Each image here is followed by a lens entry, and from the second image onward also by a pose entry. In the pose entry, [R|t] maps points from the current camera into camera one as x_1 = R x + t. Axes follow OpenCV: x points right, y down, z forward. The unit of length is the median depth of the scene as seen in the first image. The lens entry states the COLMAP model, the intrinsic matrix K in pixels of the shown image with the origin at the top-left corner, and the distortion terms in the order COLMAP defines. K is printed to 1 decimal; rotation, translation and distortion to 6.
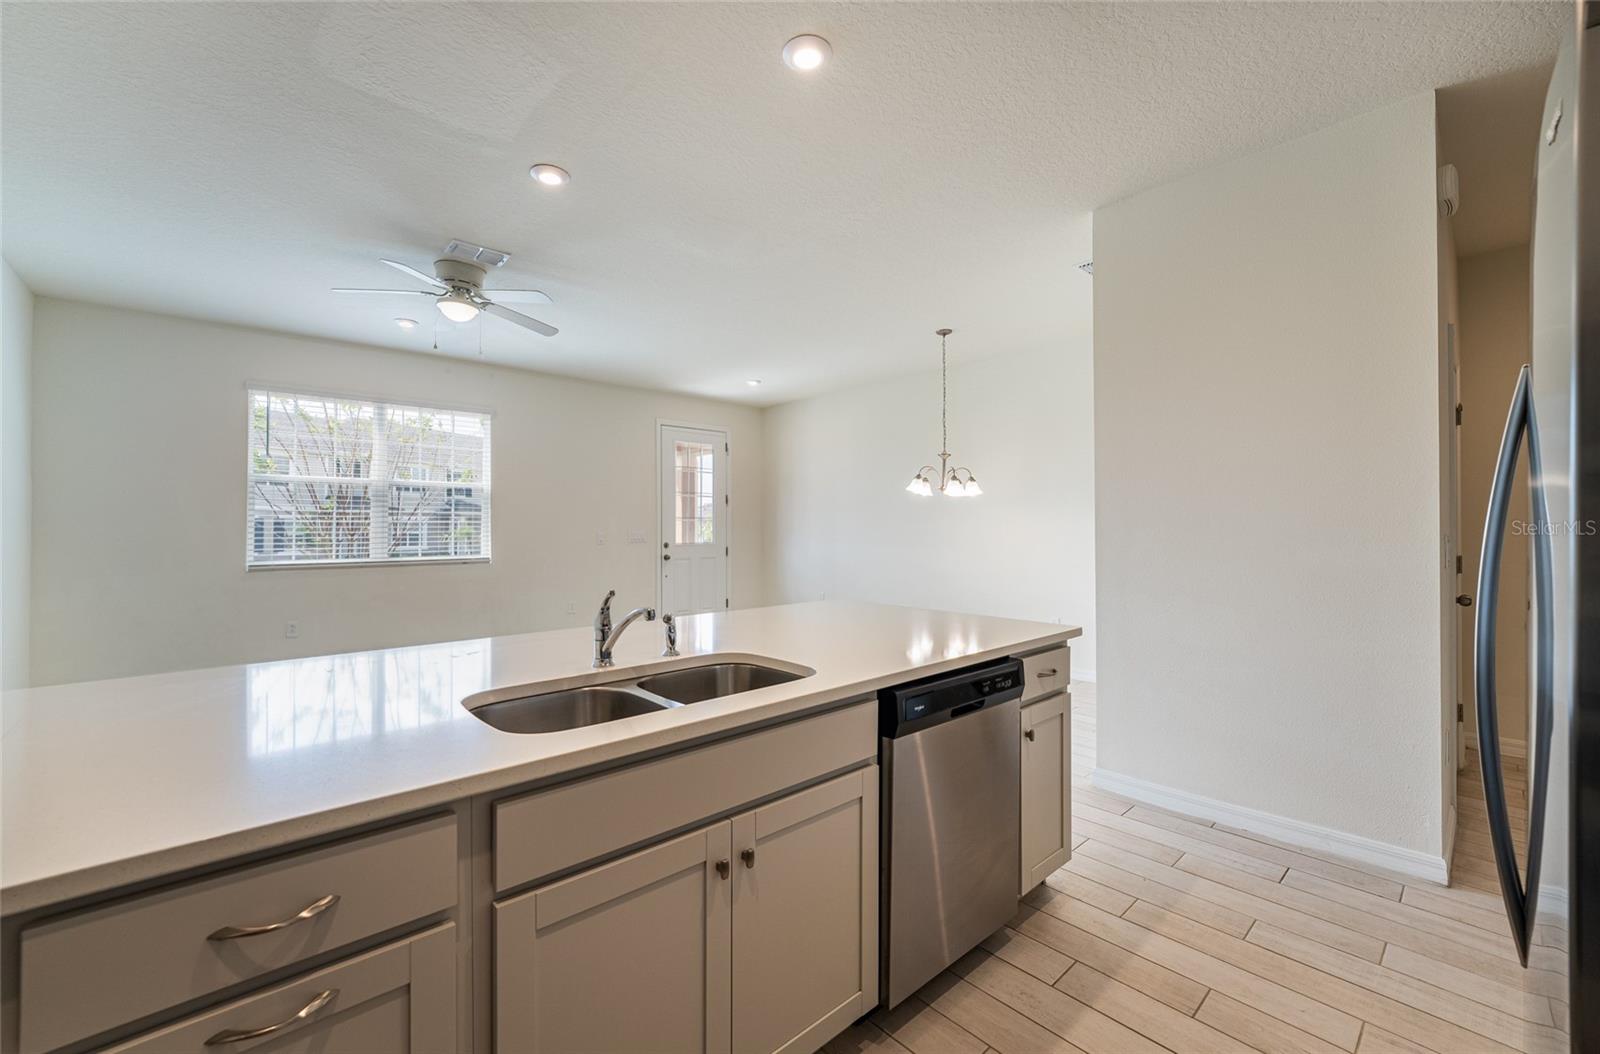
lens RADIAL K [[647.9, 0, 787.7], [0, 647.9, 531.0], [0, 0, 1]] dist [-0.001646, 0.004657]
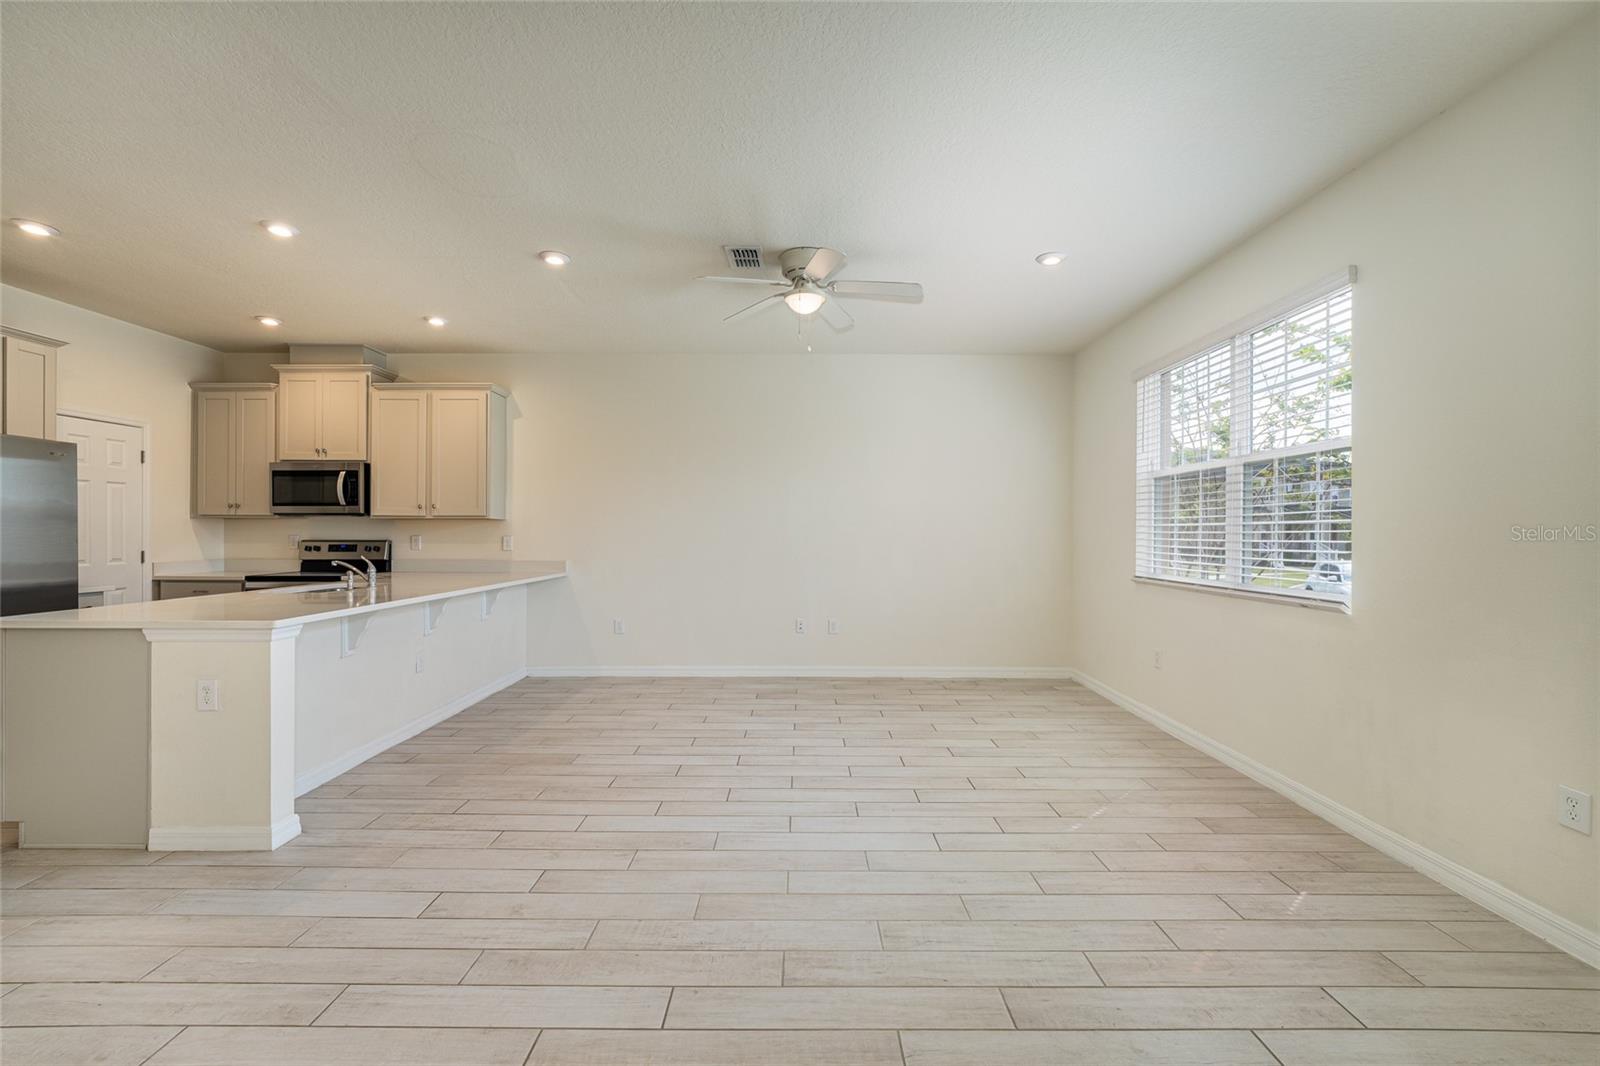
lens RADIAL K [[645.6, 0, 801.1], [0, 645.6, 533.0], [0, 0, 1]] dist [-0.006838, 0.000331]
pose [[-0.658852, -0.000296, -0.752272, 0.151601], [-0.007718, 0.999950, 0.006366, -0.008411], [0.752233, 0.010001, -0.658822, 1.234219]]
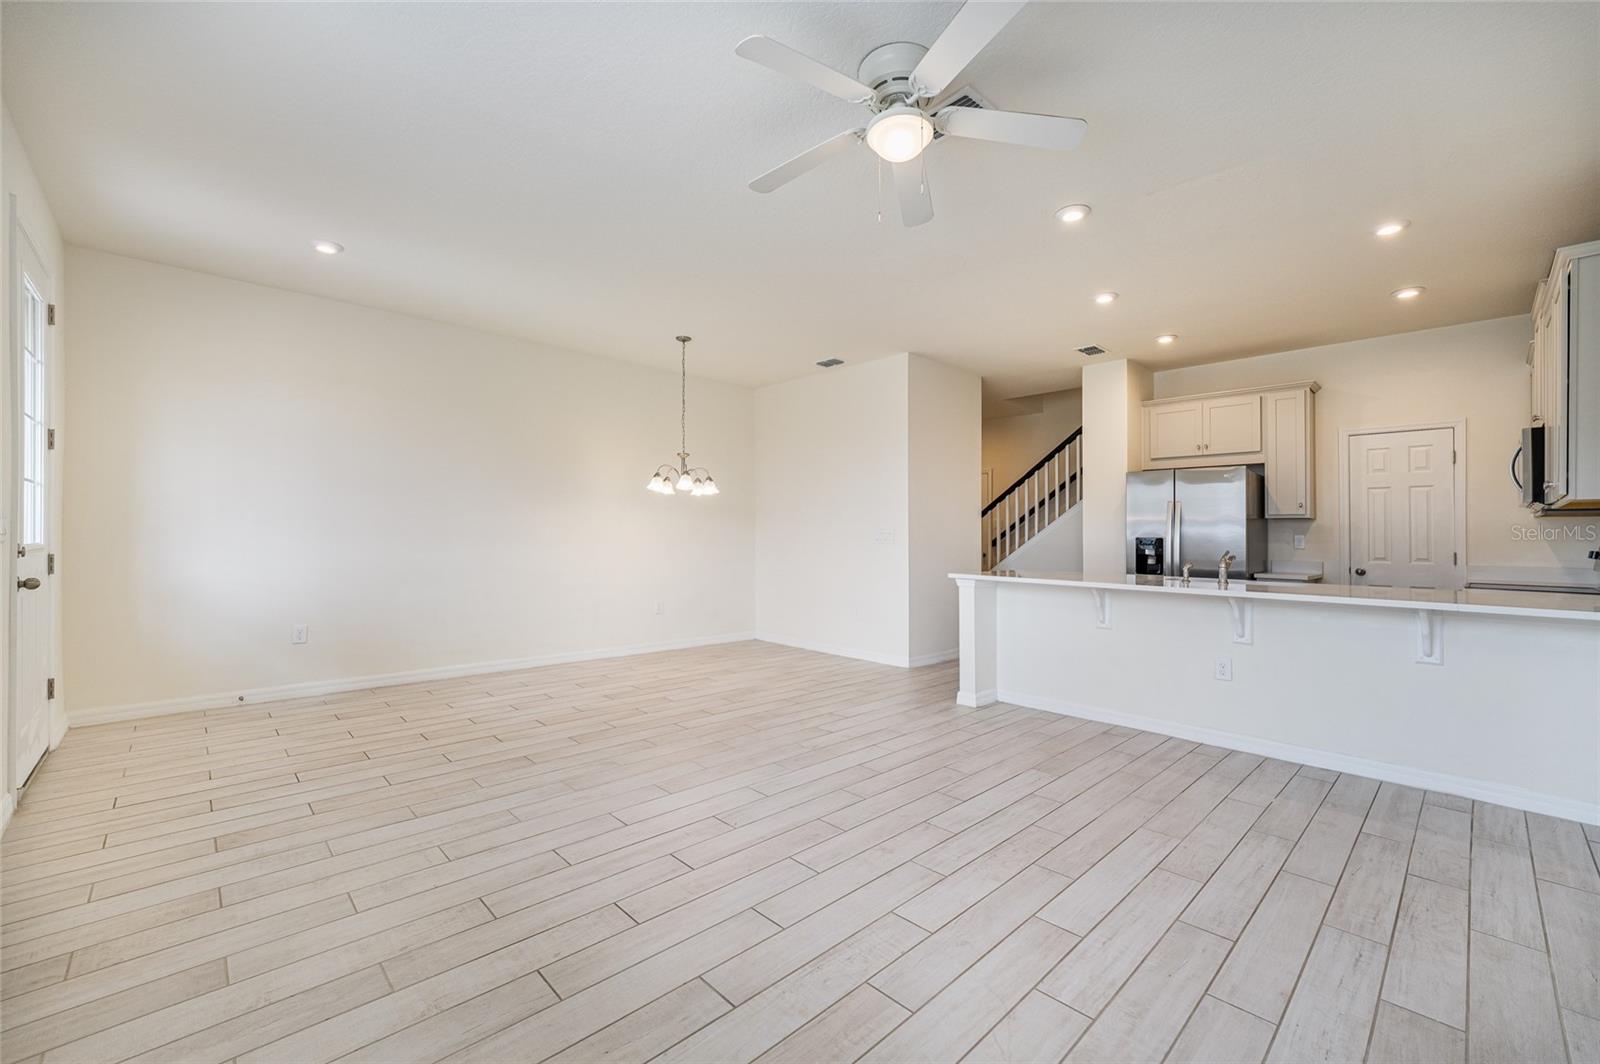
lens RADIAL K [[654.7, 0, 794.1], [0, 654.7, 522.4], [0, 0, 1]] dist [-0.003556, -0.000264]
pose [[-0.038243, 0.022808, 0.999008, -0.835027], [-0.007984, 0.999701, -0.023130, 0.017794], [-0.999237, -0.008860, -0.038049, 0.862690]]
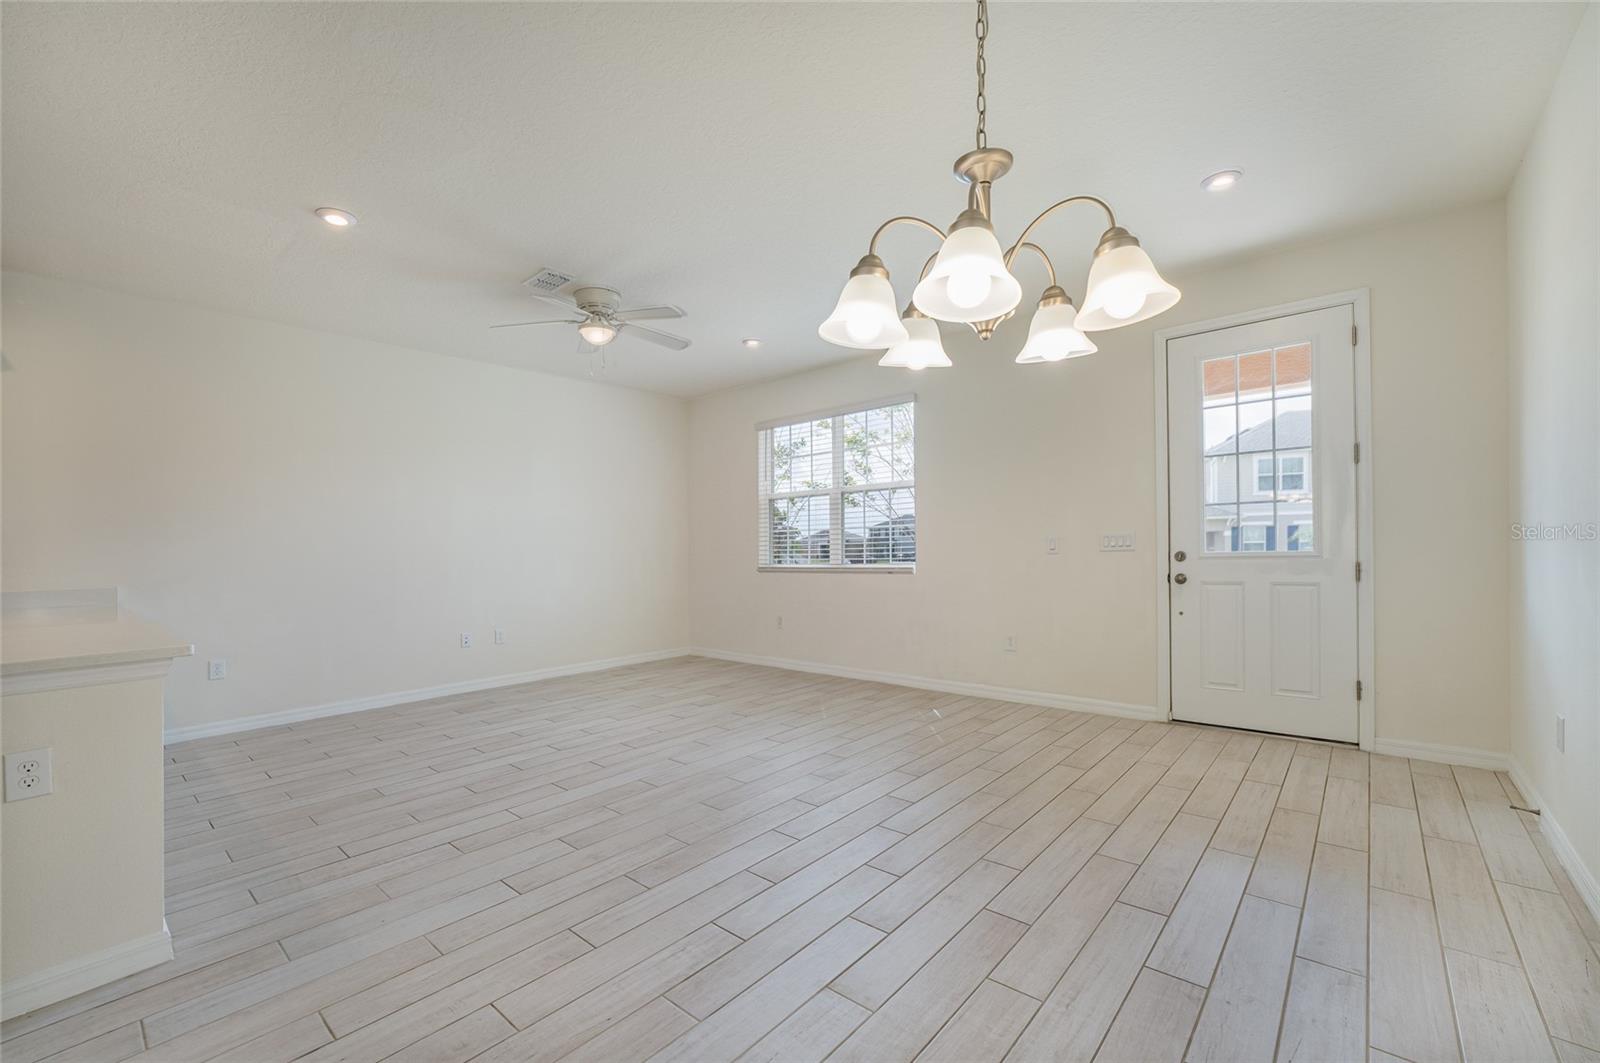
lens RADIAL K [[658.7, 0, 800.0], [0, 658.7, 531.5], [0, 0, 1]] dist [-0.015929, 0.004548]
pose [[0.134588, -0.026119, -0.990557, 0.463531], [0.014735, 0.999595, -0.024355, 0.015746], [0.990792, -0.011318, 0.134918, 0.908284]]
